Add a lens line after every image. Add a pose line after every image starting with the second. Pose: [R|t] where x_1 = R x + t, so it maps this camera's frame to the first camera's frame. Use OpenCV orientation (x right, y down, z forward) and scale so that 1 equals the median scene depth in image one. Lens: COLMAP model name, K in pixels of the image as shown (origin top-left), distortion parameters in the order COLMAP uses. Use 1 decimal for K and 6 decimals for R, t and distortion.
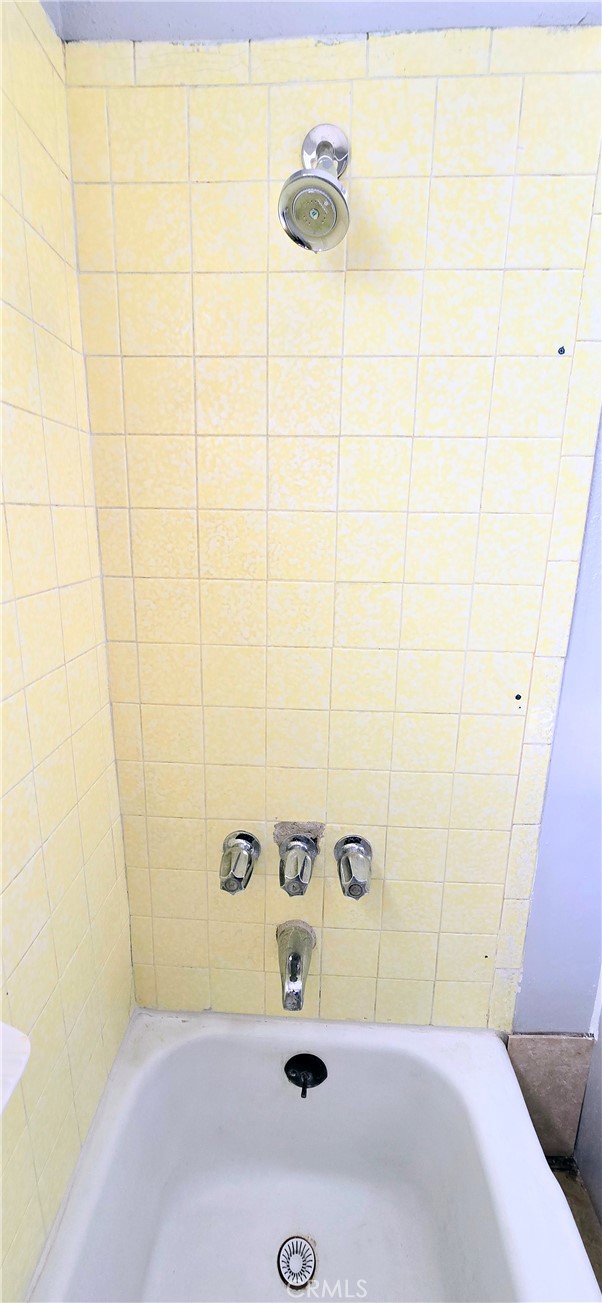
lens RADIAL K [[534.5, 0, 296.2], [0, 534.5, 646.7], [0, 0, 1]] dist [-0.006356, 0.001439]
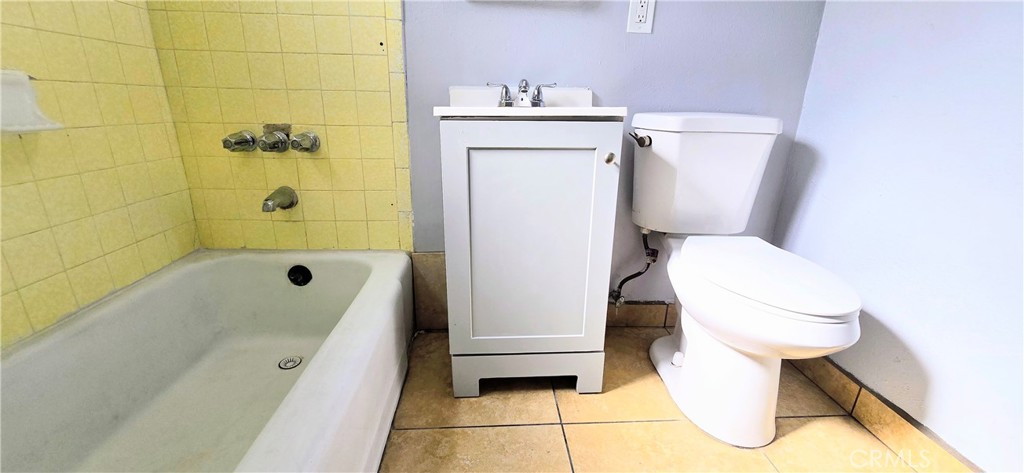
lens RADIAL K [[420.0, 0, 511.7], [0, 420.0, 241.3], [0, 0, 1]] dist [-0.006356, 0.001439]
pose [[0.994612, -0.026011, 0.100351, 0.660029], [0.018699, 0.997148, 0.073120, 0.647126], [-0.101966, -0.070850, 0.992262, -0.541766]]
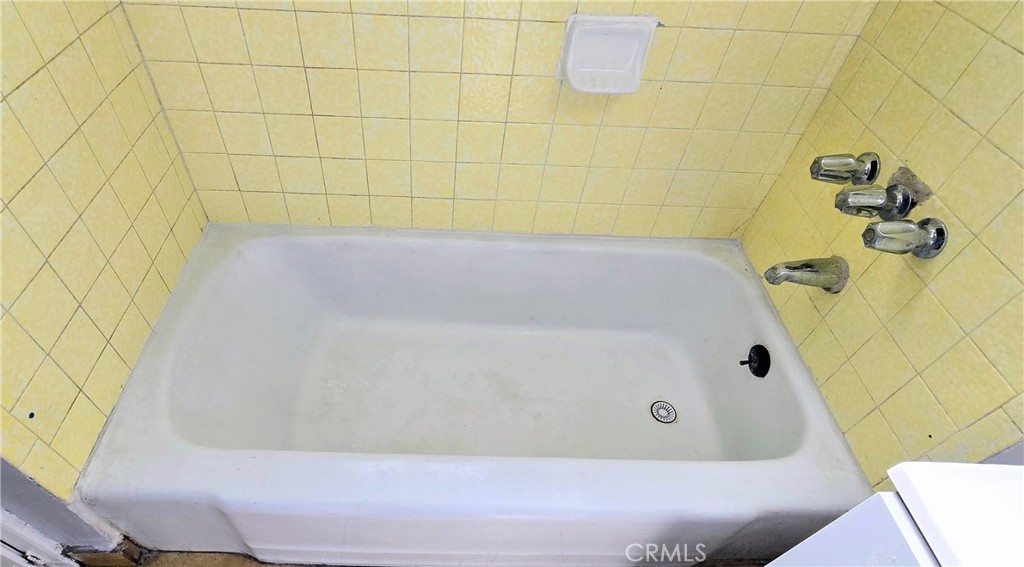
lens RADIAL K [[528.6, 0, 457.5], [0, 528.6, 299.7], [0, 0, 1]] dist [0.000578, 0.000470]
pose [[0.056902, 0.733611, -0.677183, 0.785530], [-0.286452, 0.661760, 0.692834, 0.047895], [0.956403, 0.154557, 0.247800, -0.008706]]
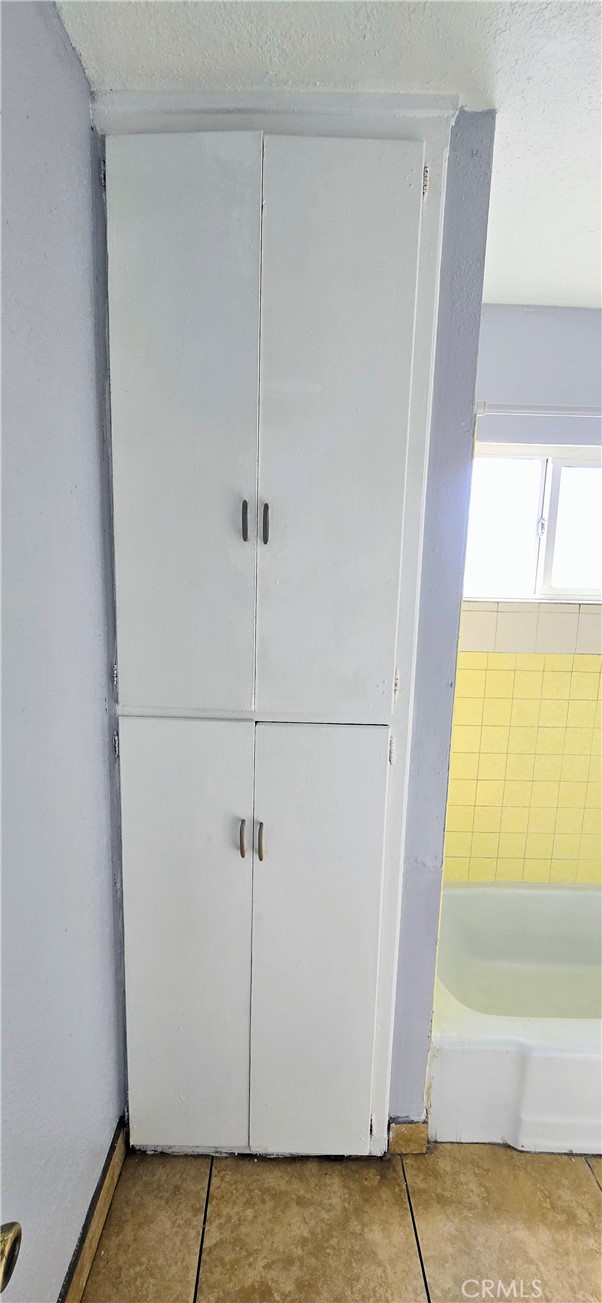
lens RADIAL K [[534.5, 0, 297.2], [0, 534.5, 654.4], [0, 0, 1]] dist [-0.006356, 0.001439]
pose [[0.065733, 0.137570, -0.988308, 1.649122], [-0.268786, 0.956282, 0.115235, 0.063789], [0.960954, 0.258069, 0.099836, -1.184968]]
